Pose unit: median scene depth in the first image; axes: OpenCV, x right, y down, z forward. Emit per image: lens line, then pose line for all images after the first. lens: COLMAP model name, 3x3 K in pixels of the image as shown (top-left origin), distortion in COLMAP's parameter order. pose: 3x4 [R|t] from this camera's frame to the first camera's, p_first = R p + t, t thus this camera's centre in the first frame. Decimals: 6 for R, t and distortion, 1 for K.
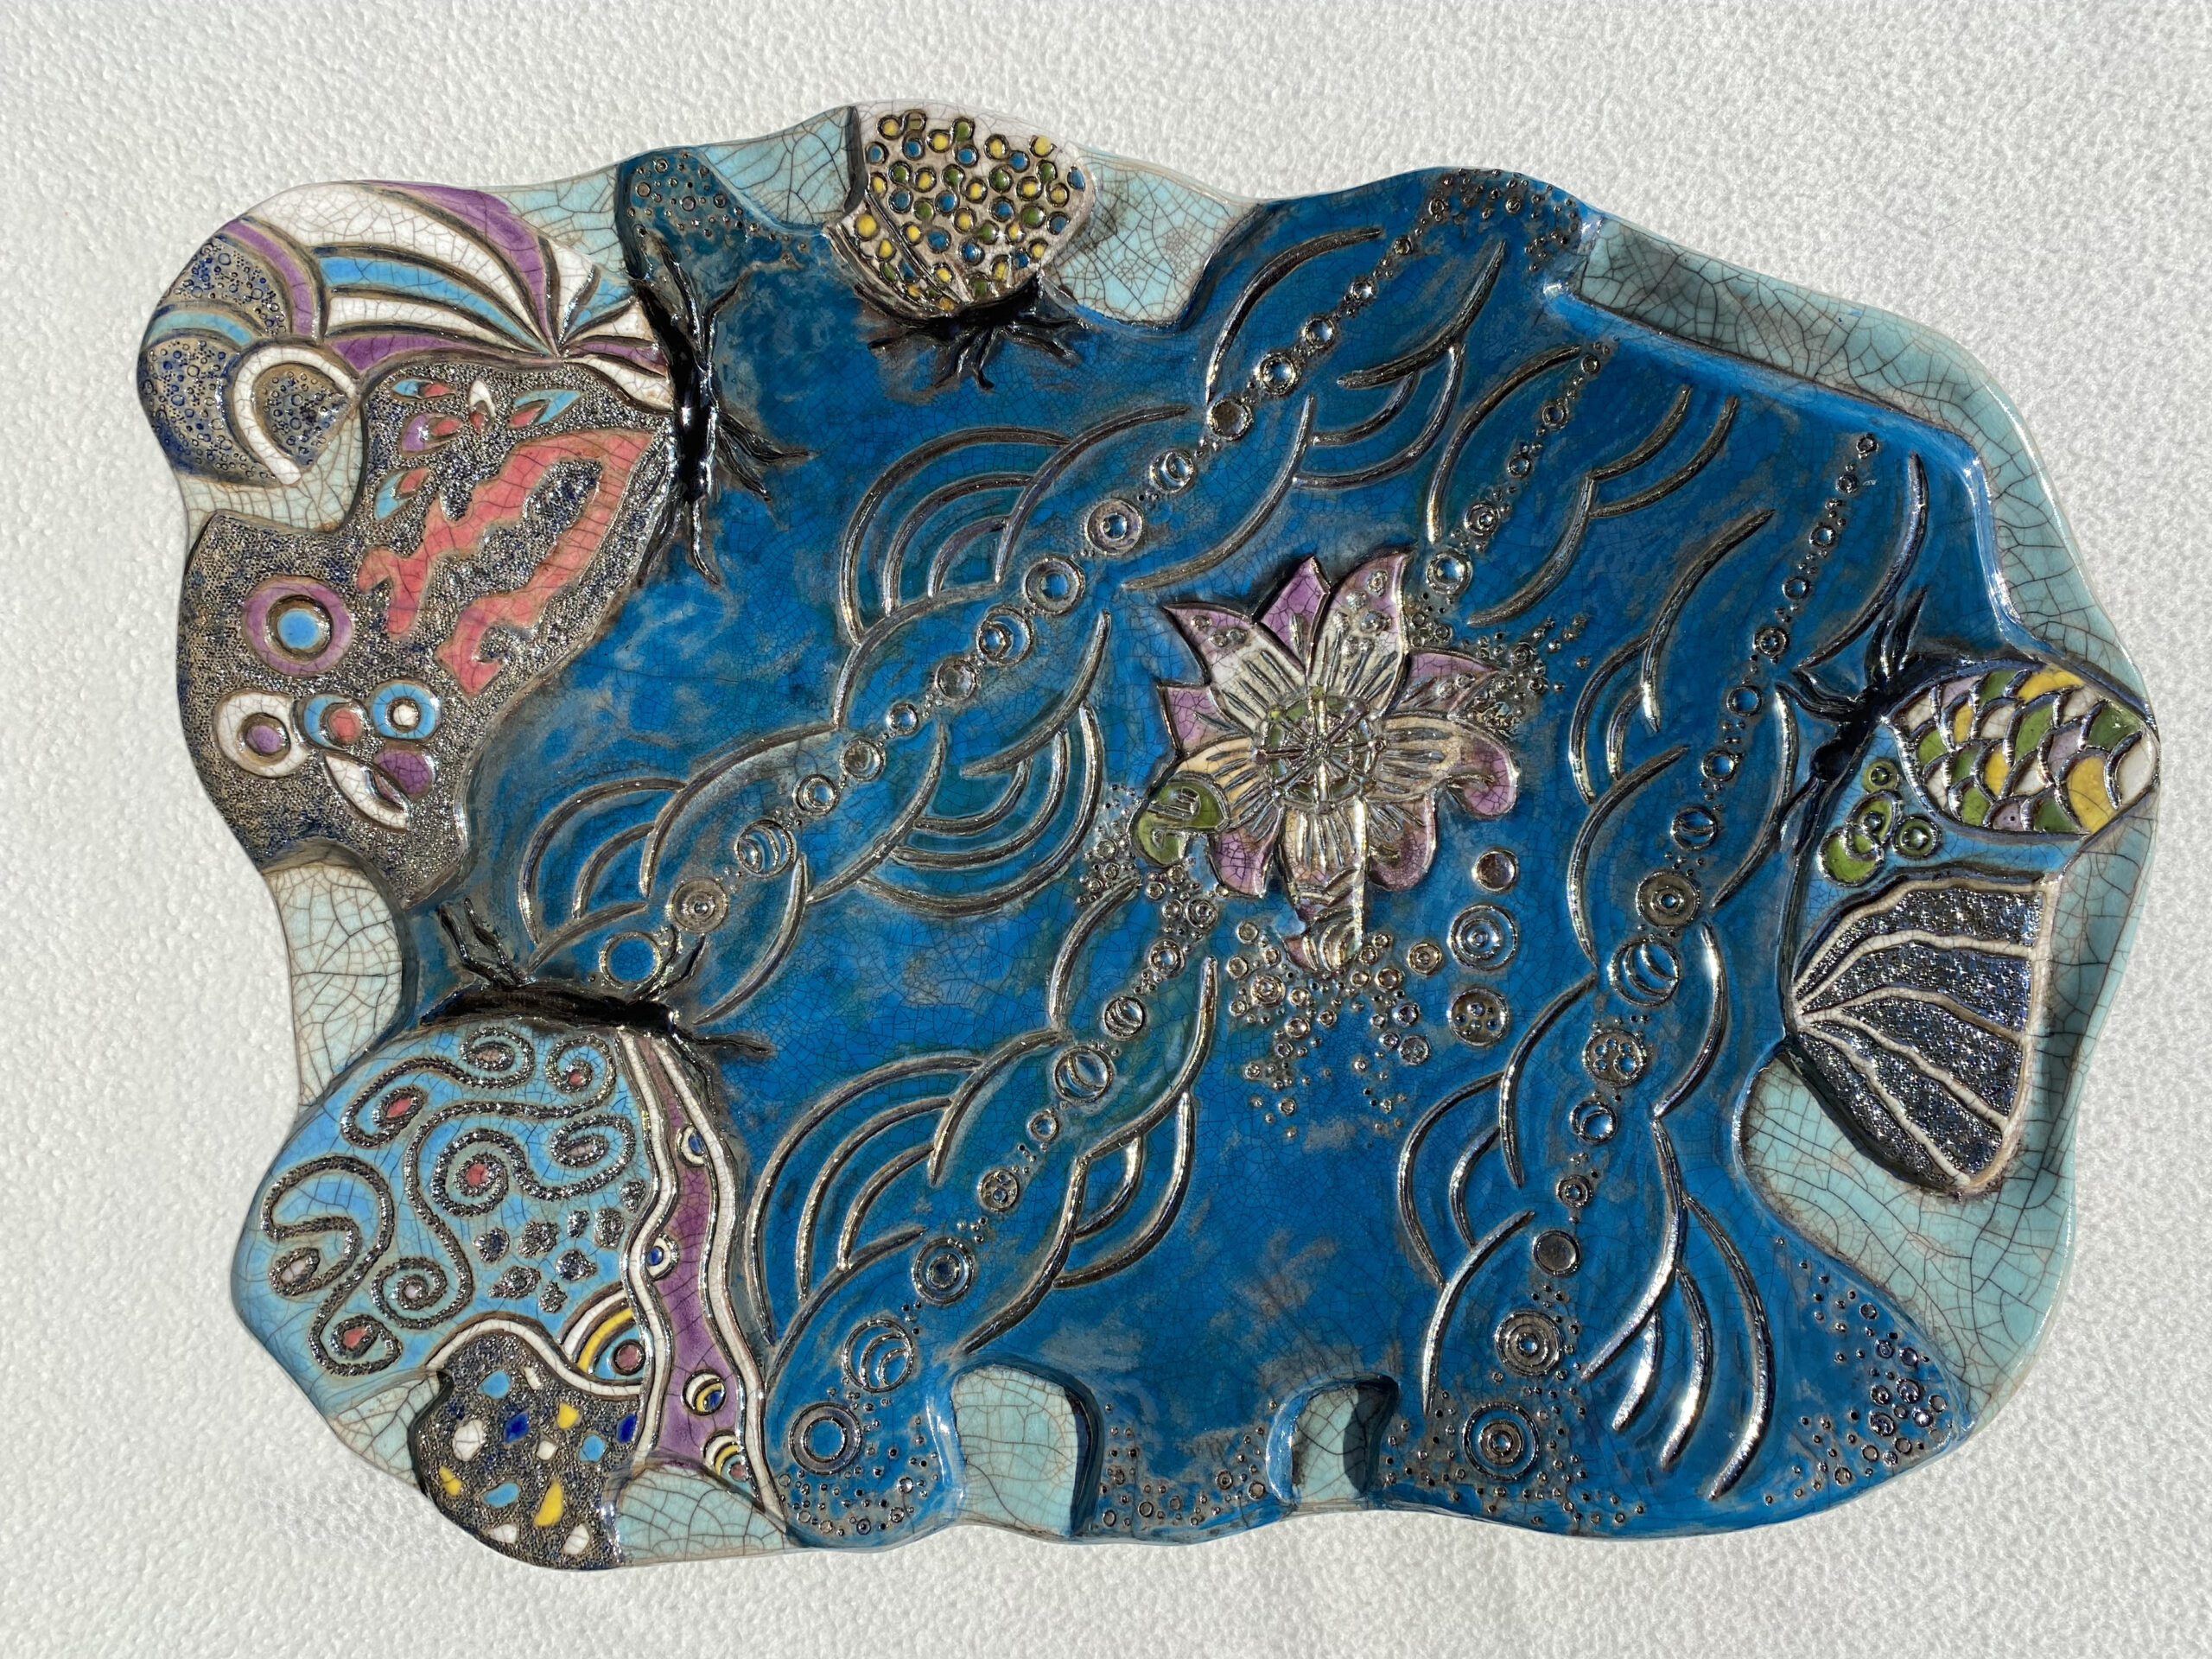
lens RADIAL K [[1669.8, 0, 1114.9], [0, 1669.8, 817.4], [0, 0, 1]] dist [0.010870, -0.012933]
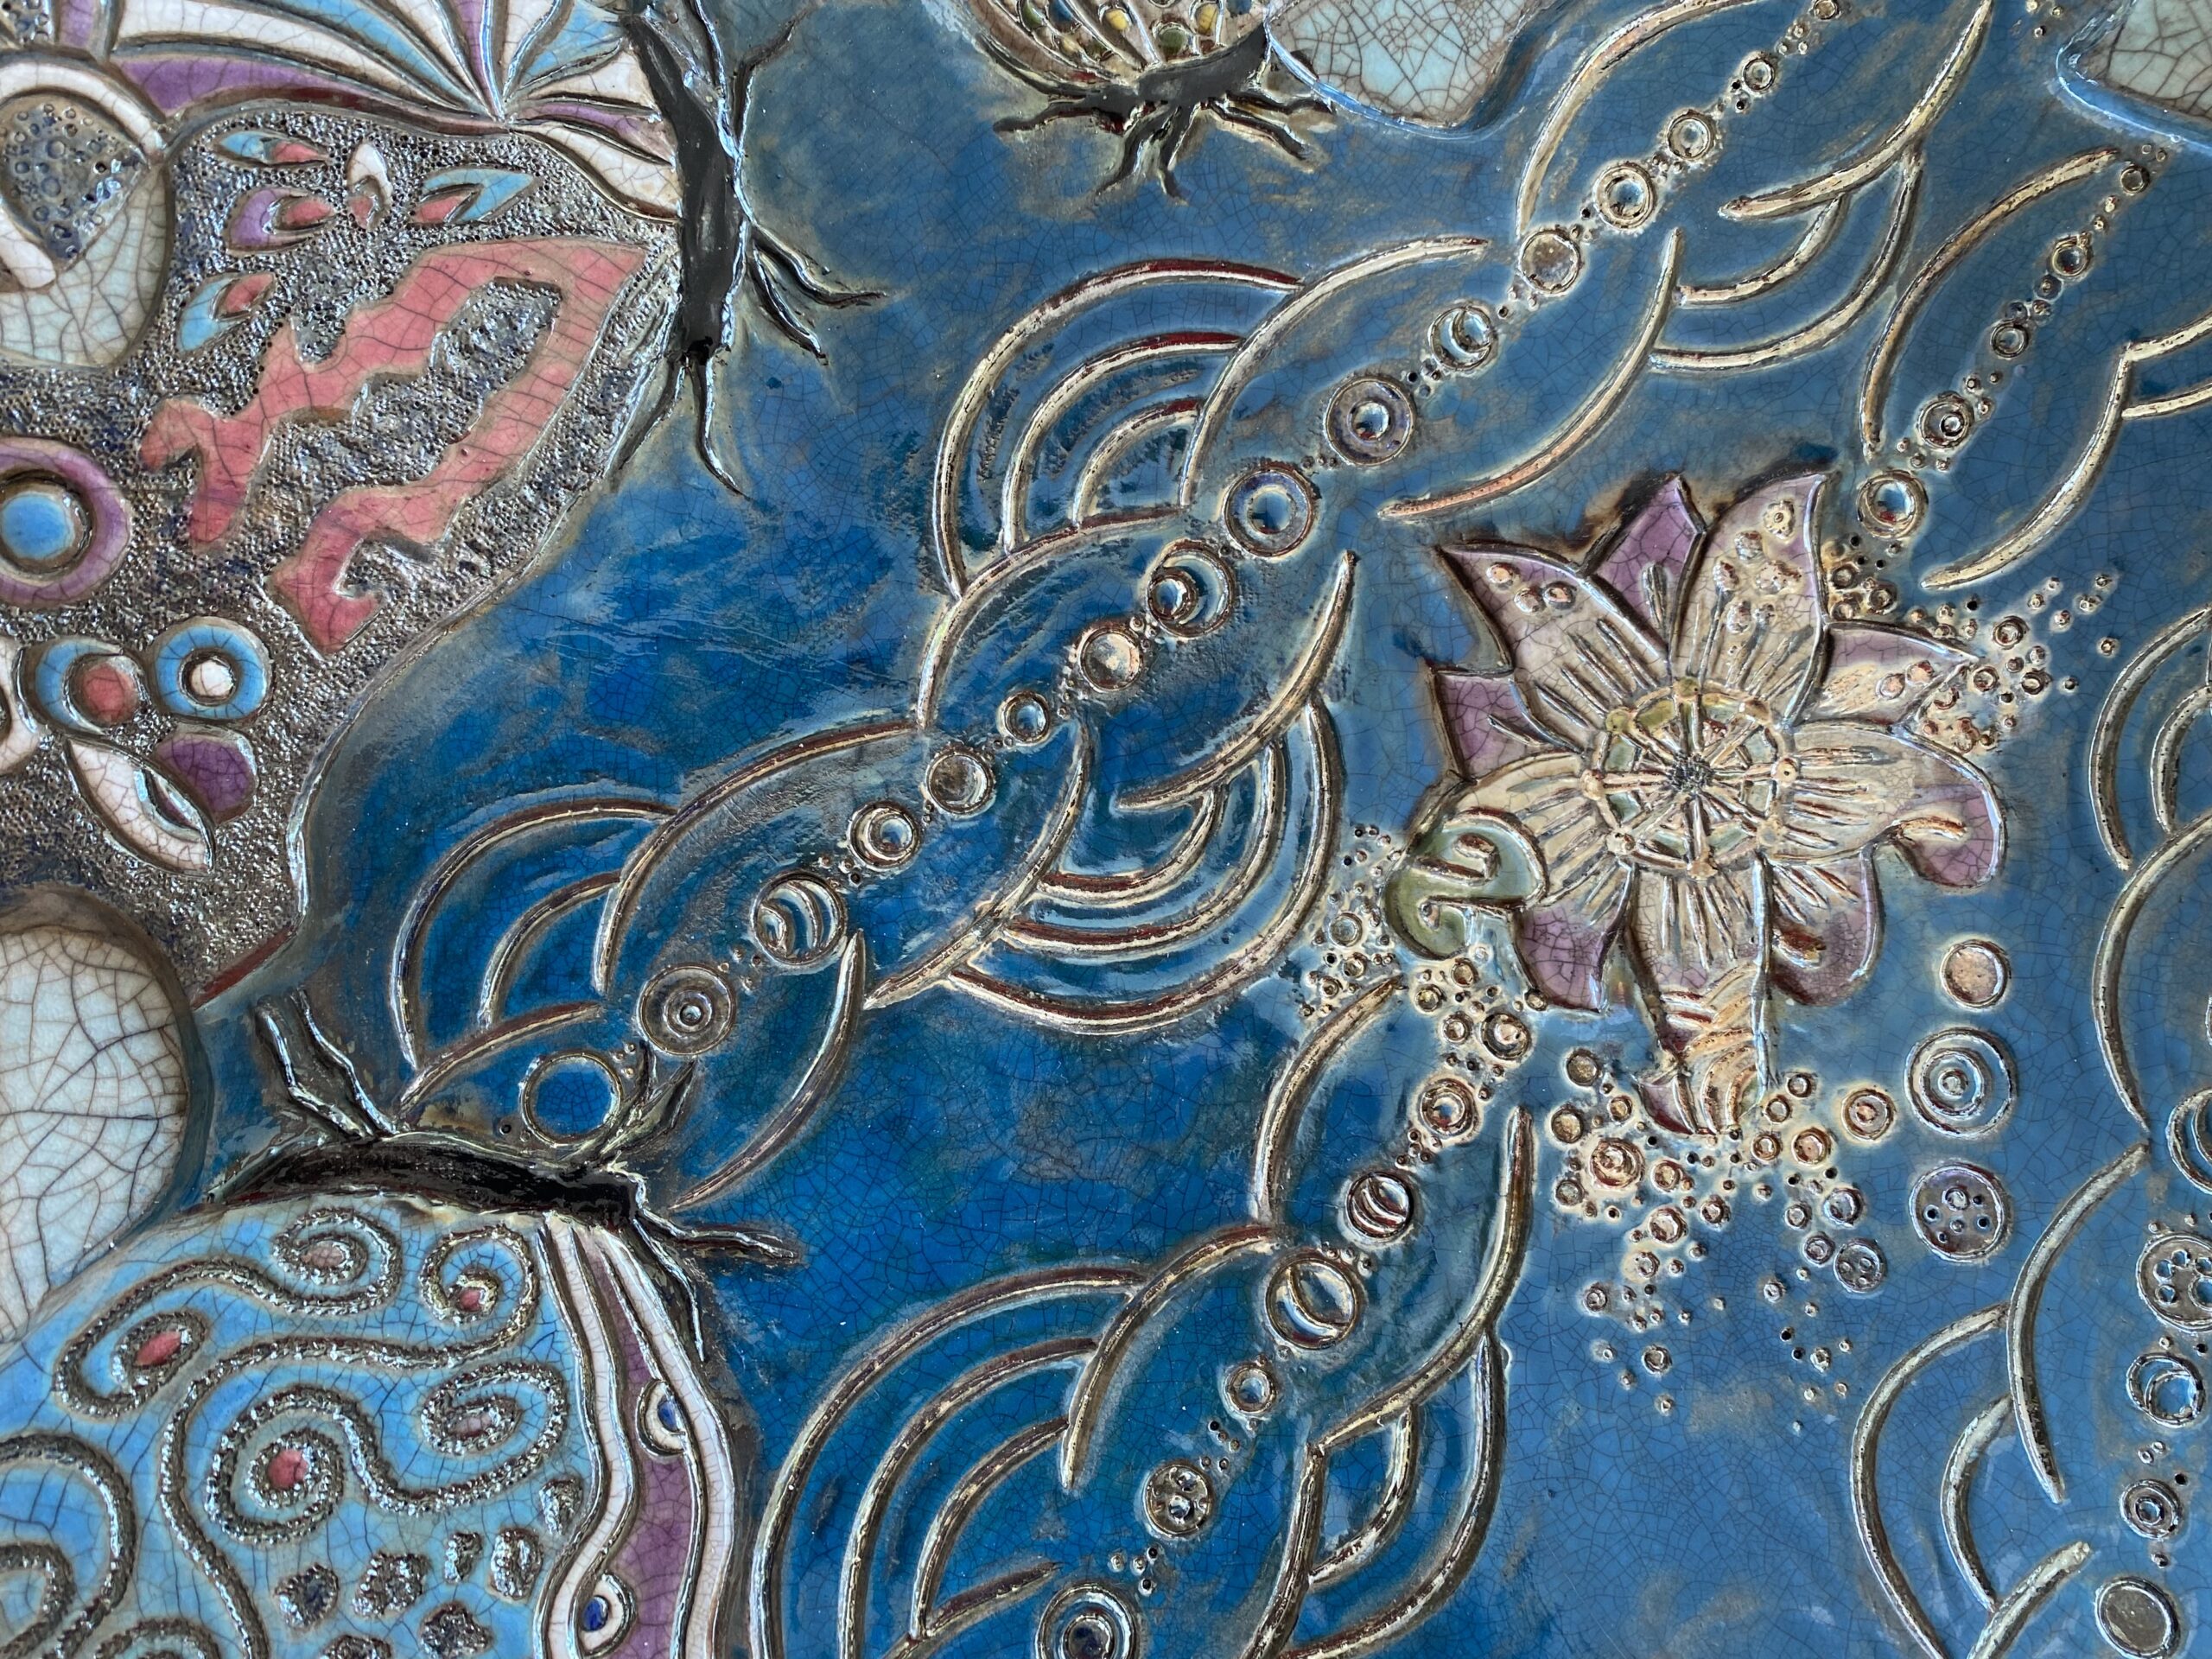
lens RADIAL K [[1669.8, 0, 1118.5], [0, 1669.8, 828.4], [0, 0, 1]] dist [0.010870, -0.012933]
pose [[0.999289, 0.020430, 0.031678, -0.115104], [-0.017684, 0.996254, -0.084649, 0.036327], [-0.033288, 0.084029, 0.995907, 0.387602]]
